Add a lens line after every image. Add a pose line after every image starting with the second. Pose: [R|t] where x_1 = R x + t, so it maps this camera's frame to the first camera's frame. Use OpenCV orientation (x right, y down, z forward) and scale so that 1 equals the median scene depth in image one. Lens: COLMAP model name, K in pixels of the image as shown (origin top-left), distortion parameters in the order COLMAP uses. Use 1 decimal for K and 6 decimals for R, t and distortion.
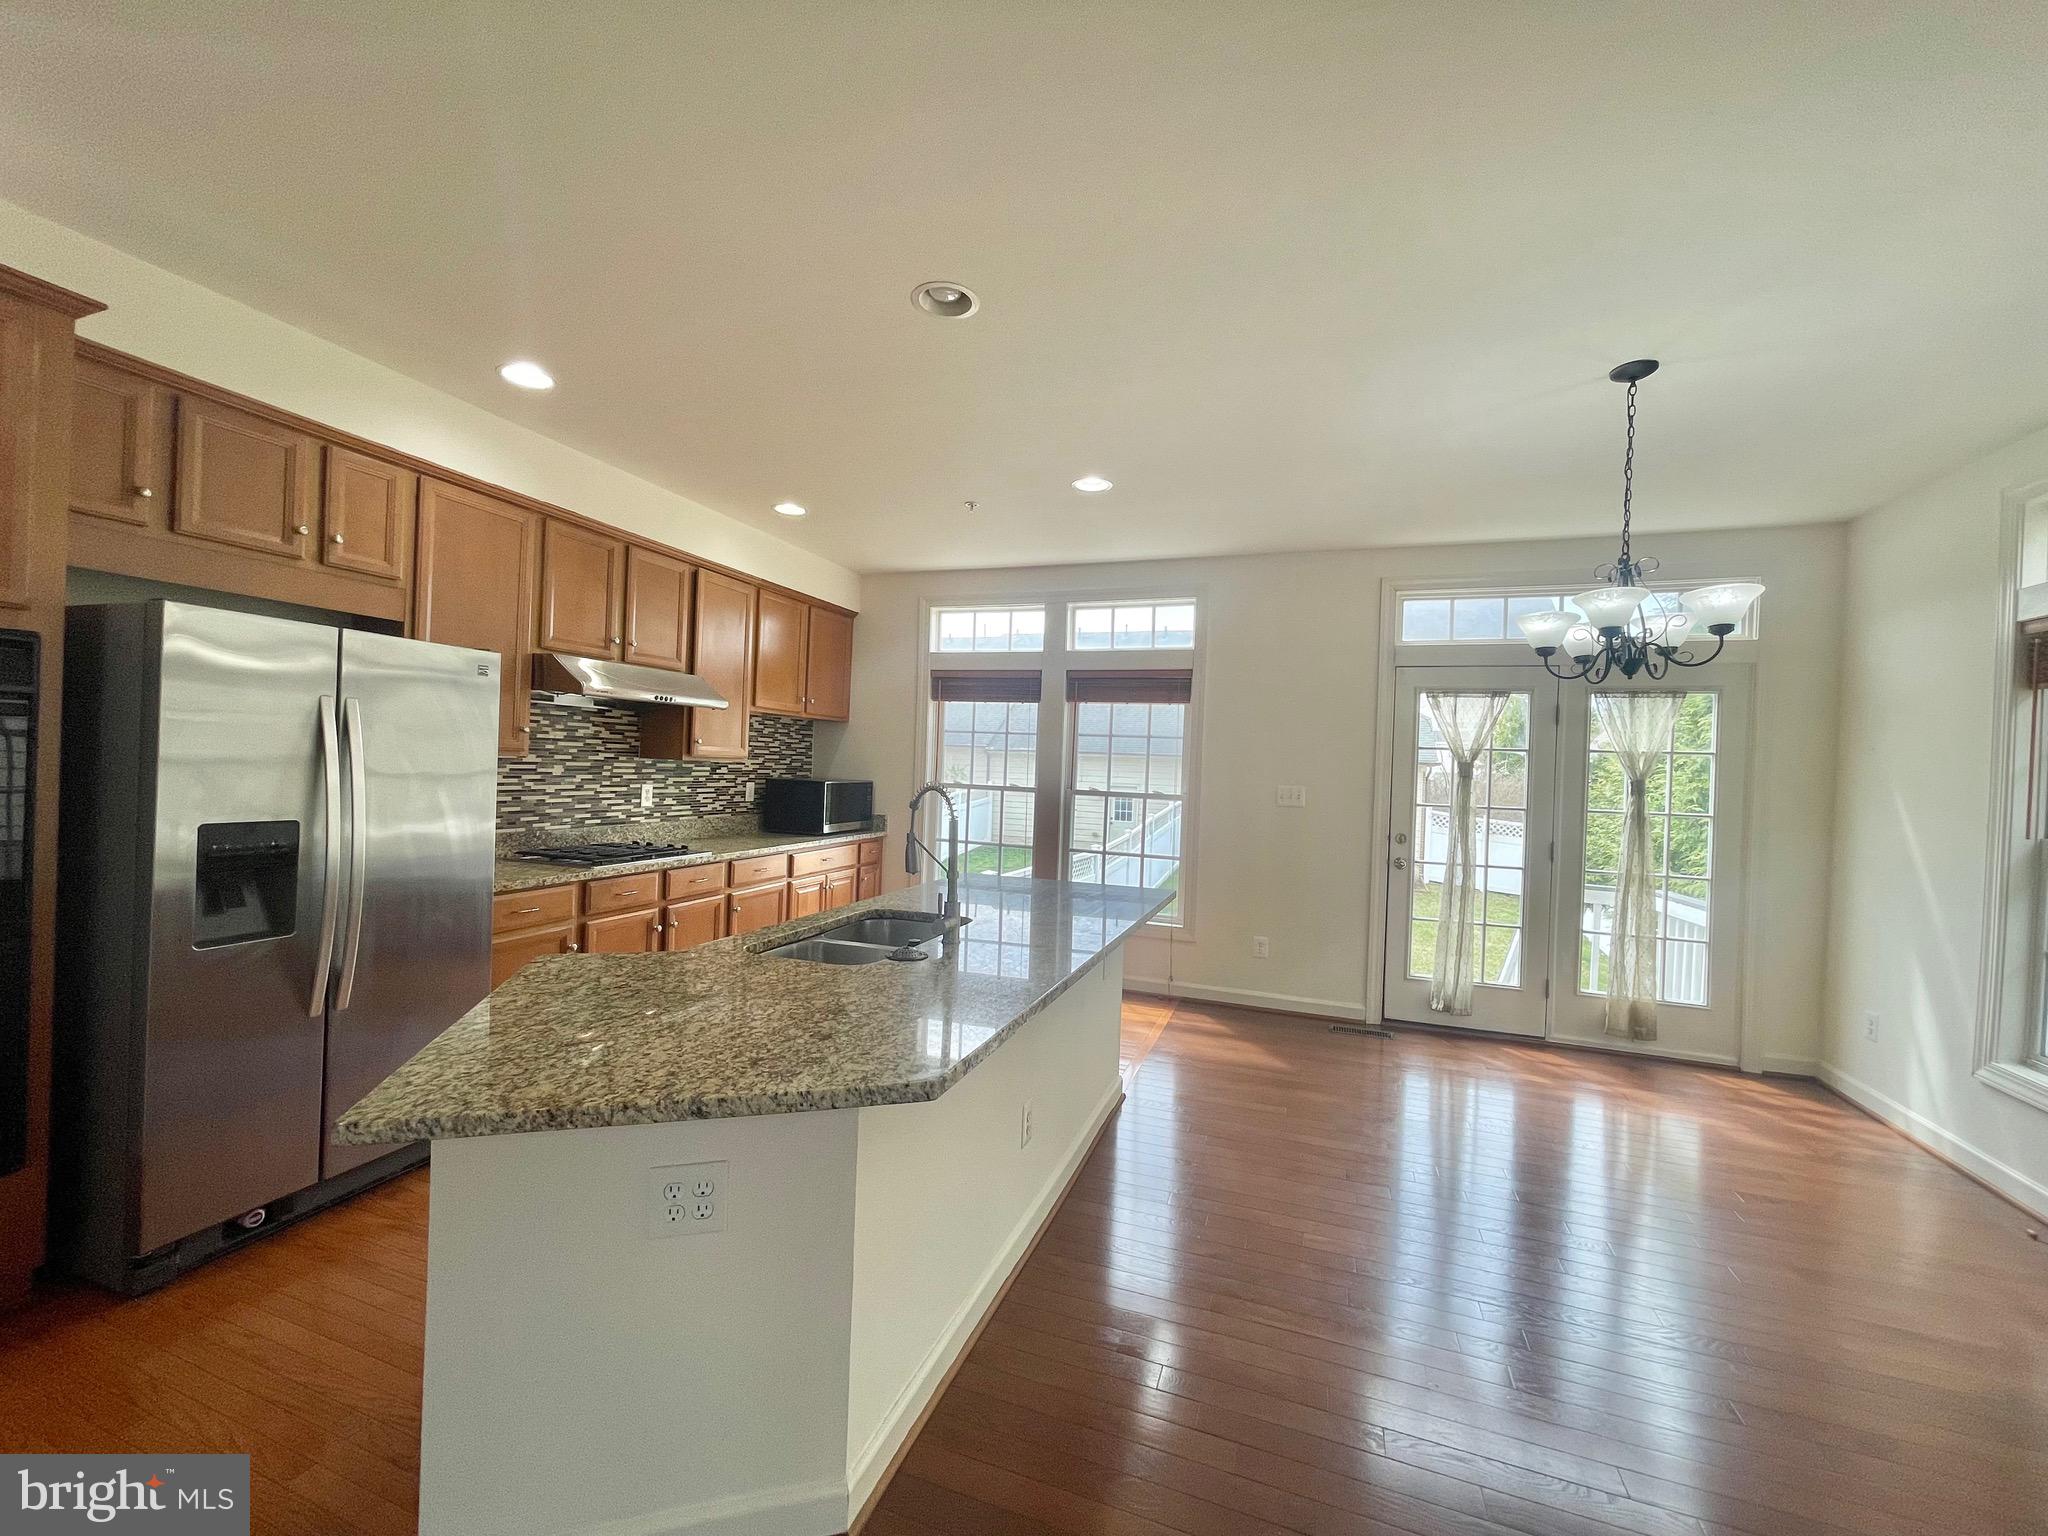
lens RADIAL K [[825.6, 0, 1019.3], [0, 825.6, 763.3], [0, 0, 1]] dist [-0.000776, 0.000287]
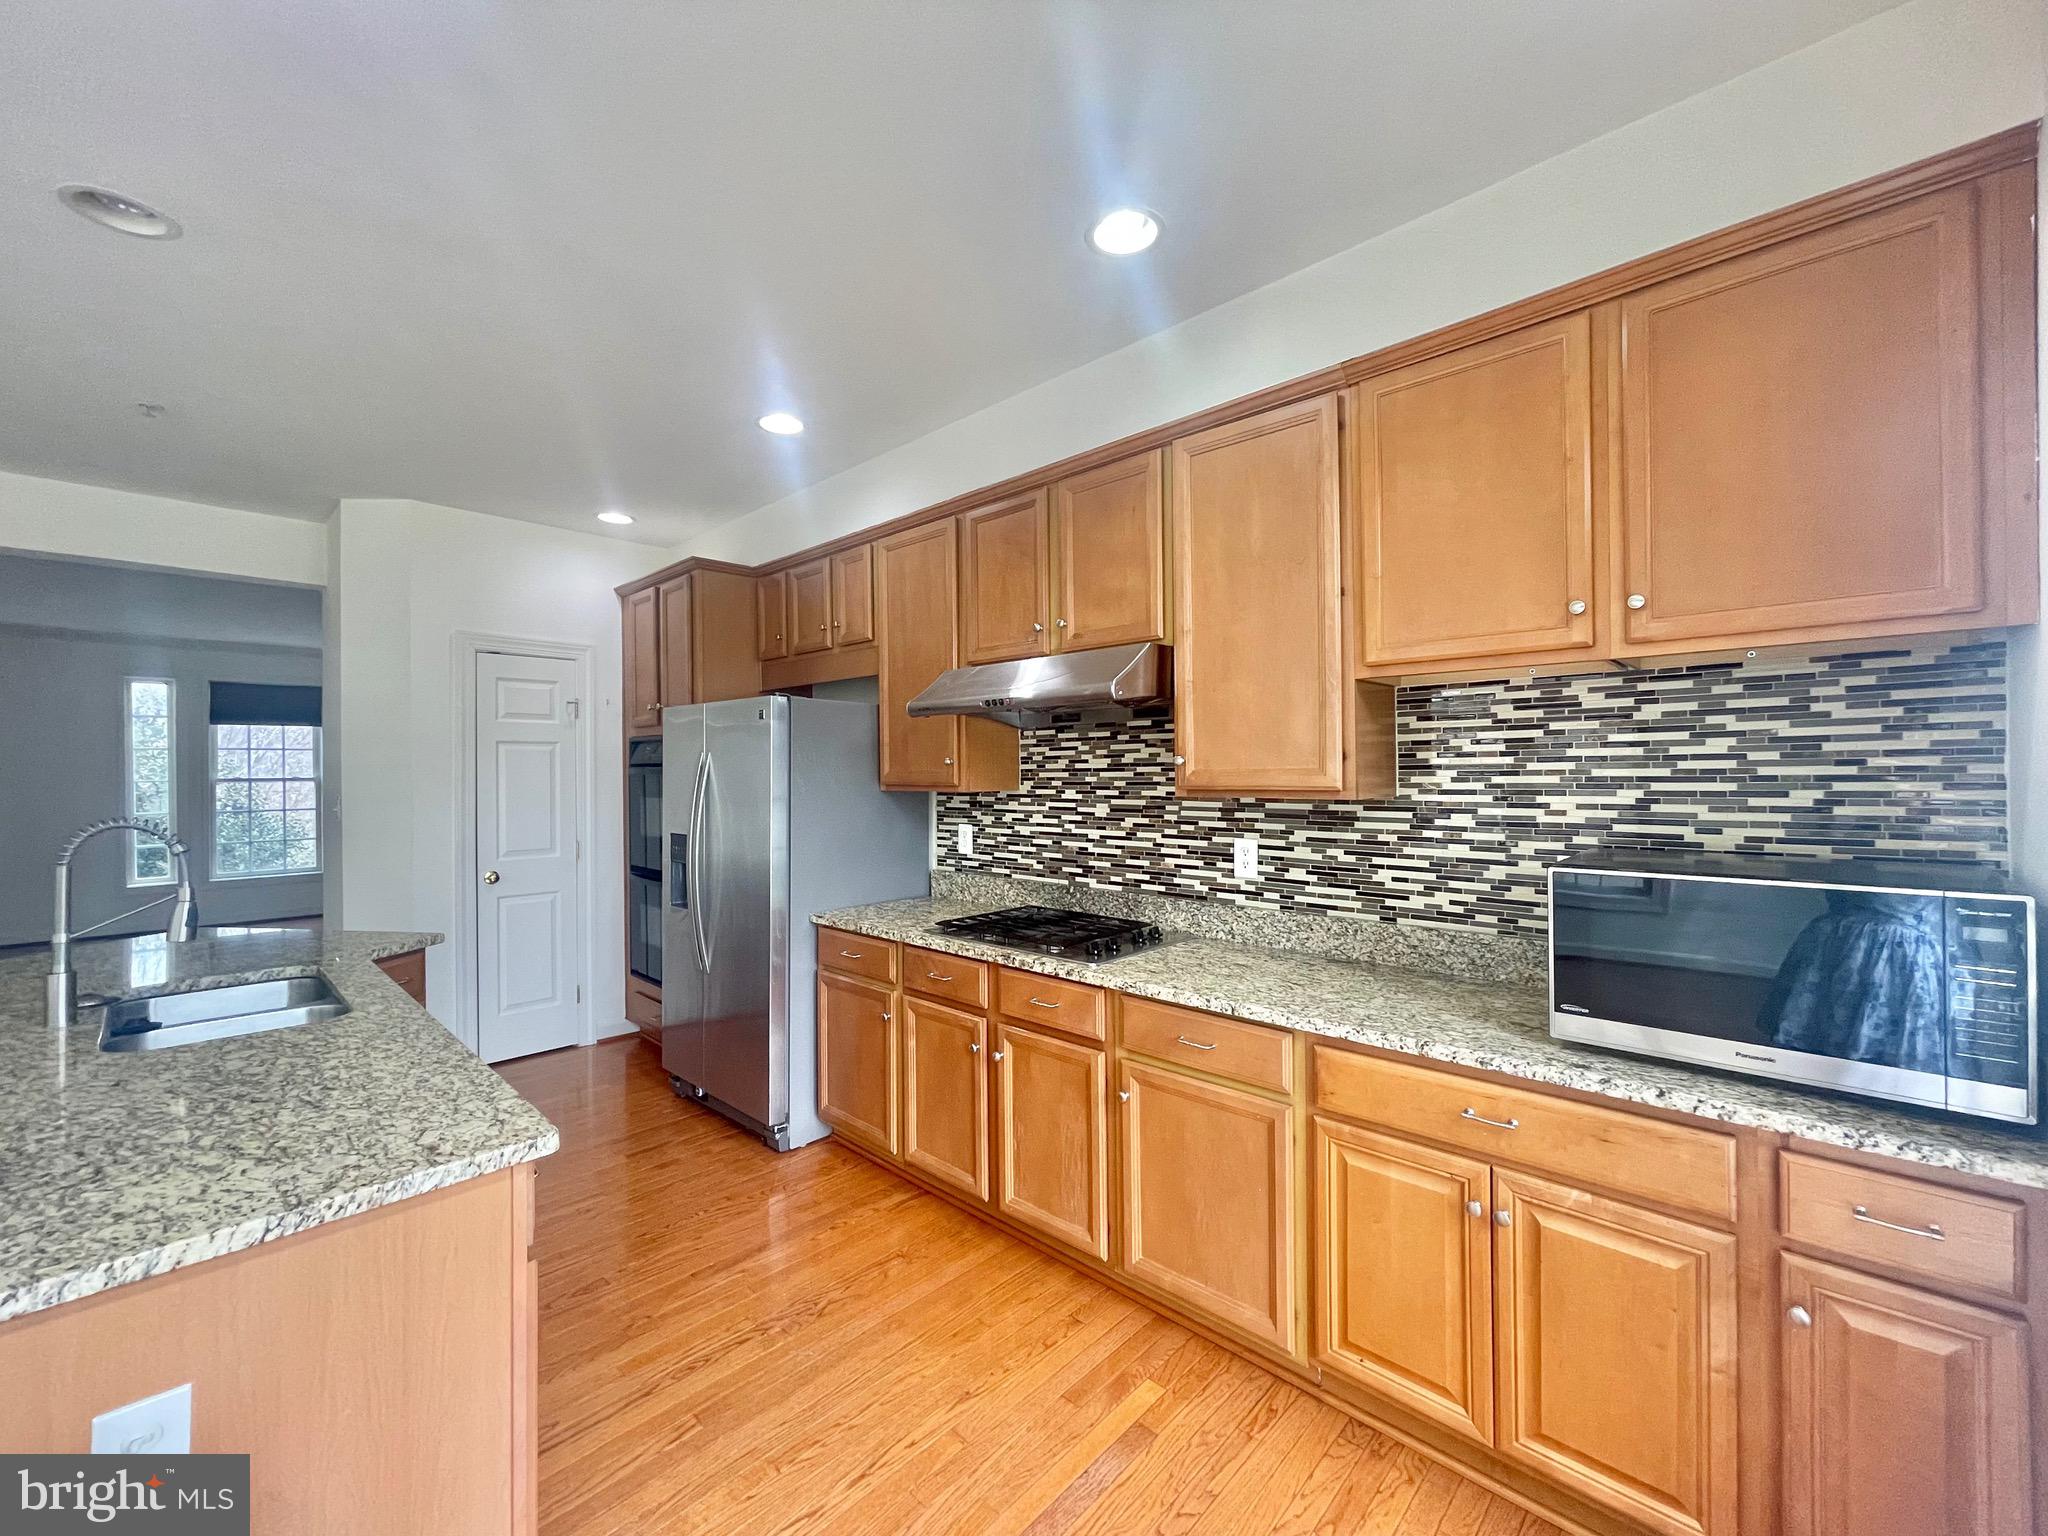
lens RADIAL K [[822.9, 0, 1018.3], [0, 822.9, 769.3], [0, 0, 1]] dist [-0.002237, 0.000238]
pose [[-0.400027, -0.036949, -0.915758, 0.137123], [-0.008074, 0.999290, -0.036792, -0.000576], [0.916468, -0.007324, -0.400041, 1.090039]]
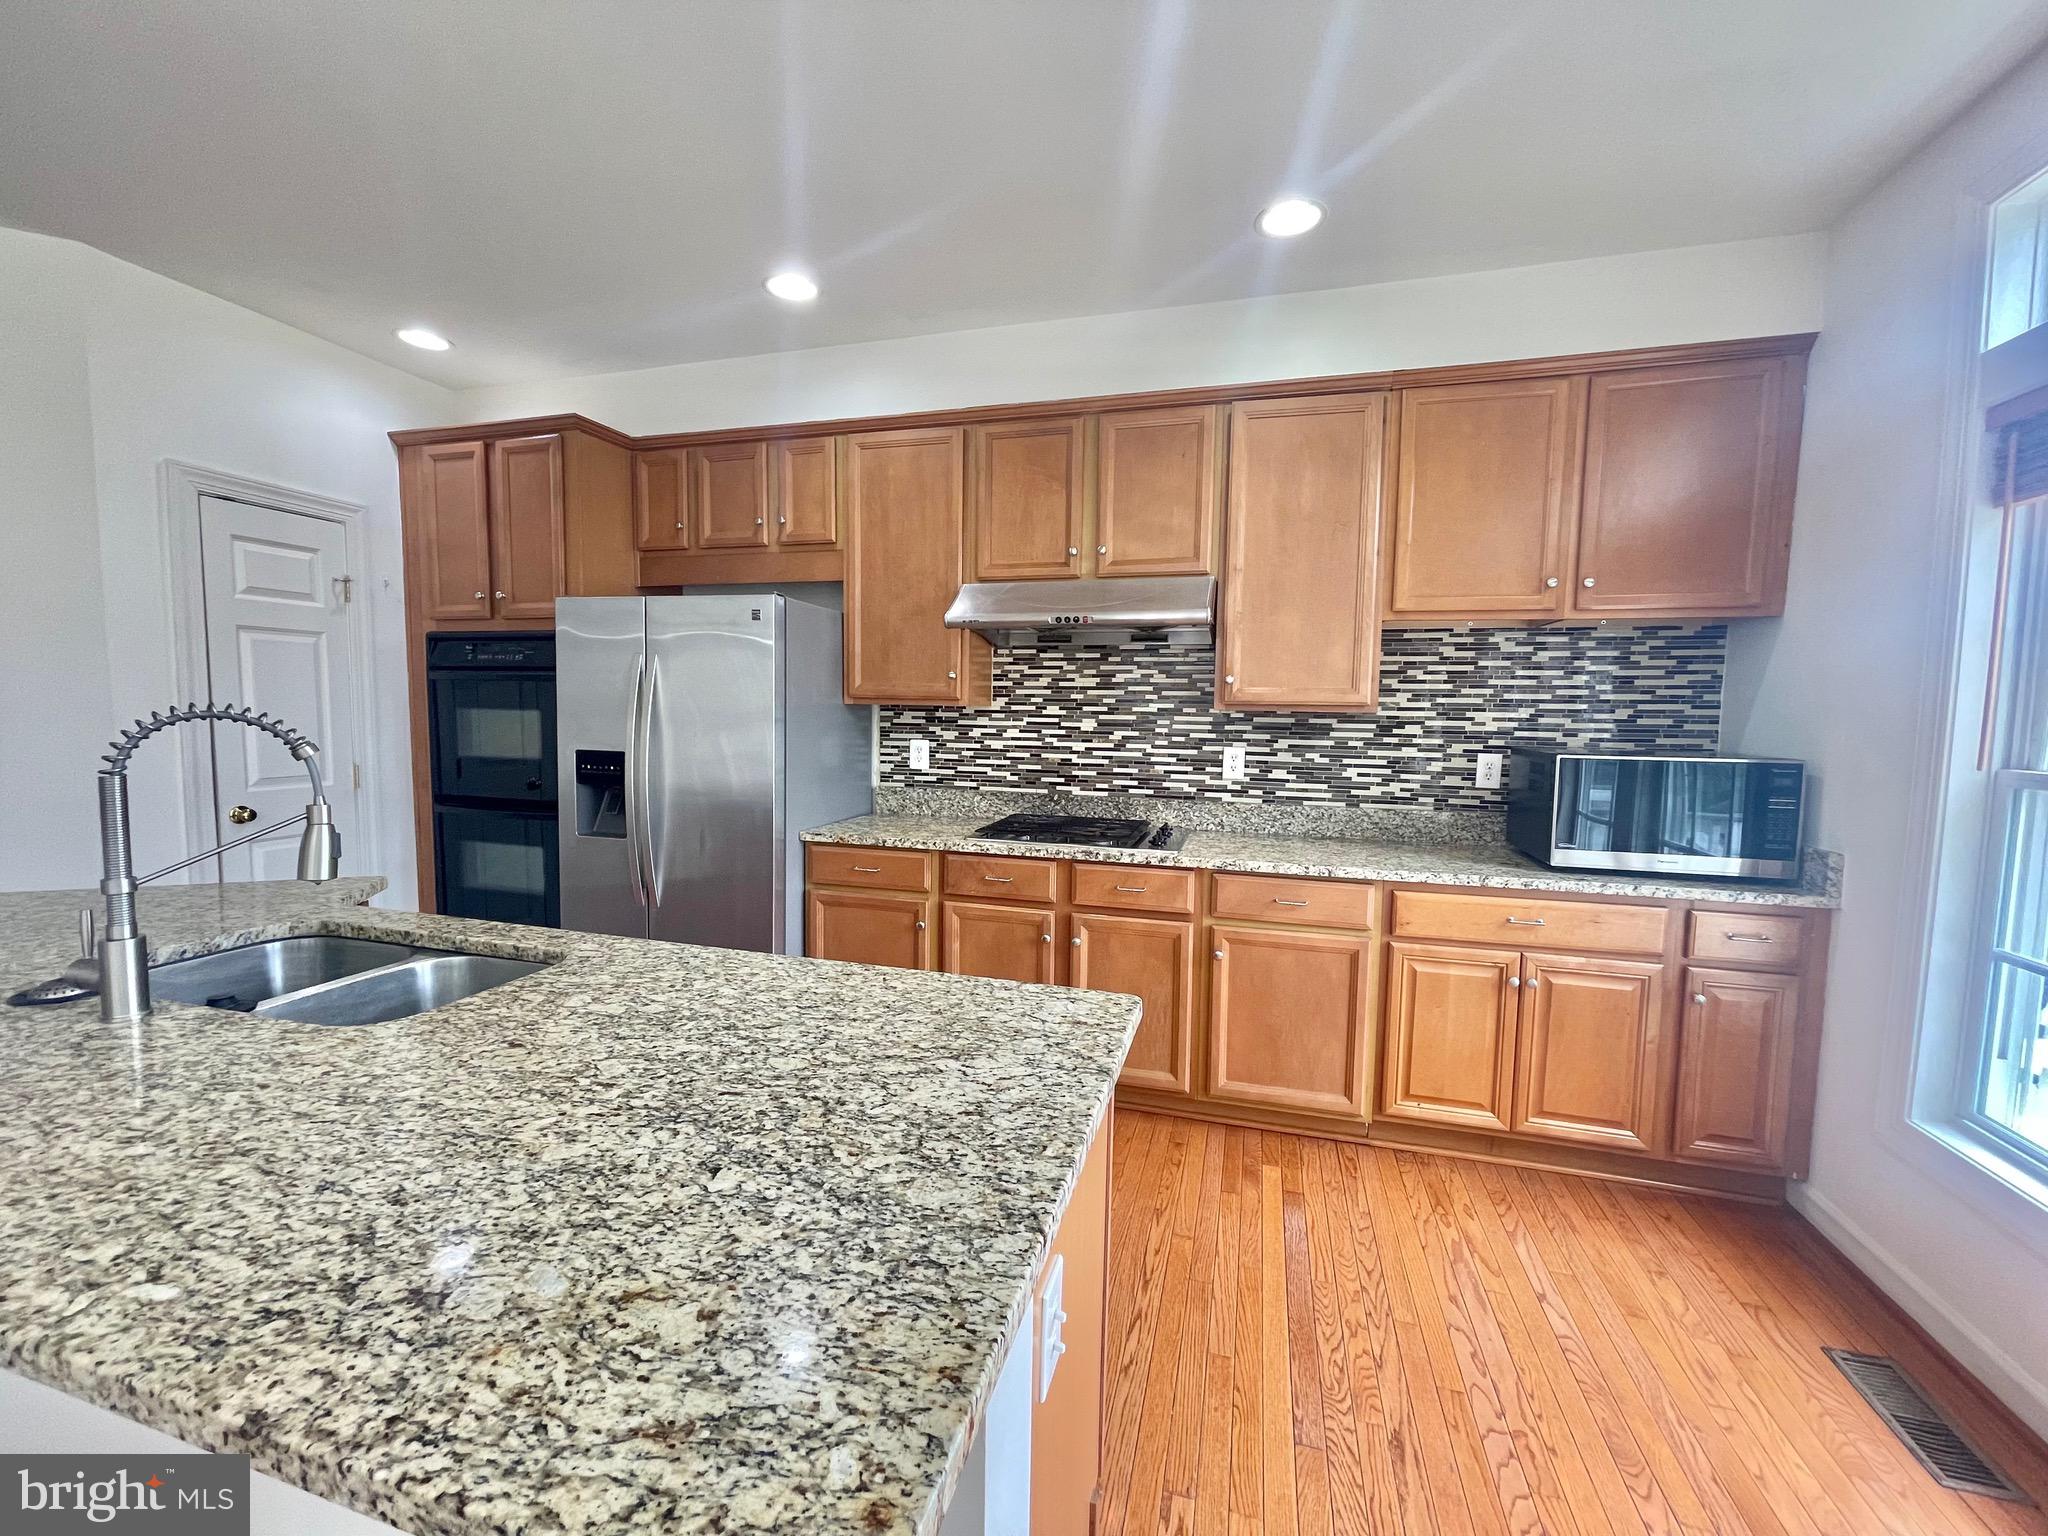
lens RADIAL K [[822.4, 0, 1018.4], [0, 822.4, 767.5], [0, 0, 1]] dist [-0.001782, -0.000573]
pose [[0.069542, 0.037609, -0.996870, 0.229989], [-0.013123, 0.999237, 0.036782, 0.019433], [0.997493, 0.010524, 0.069983, 0.774154]]
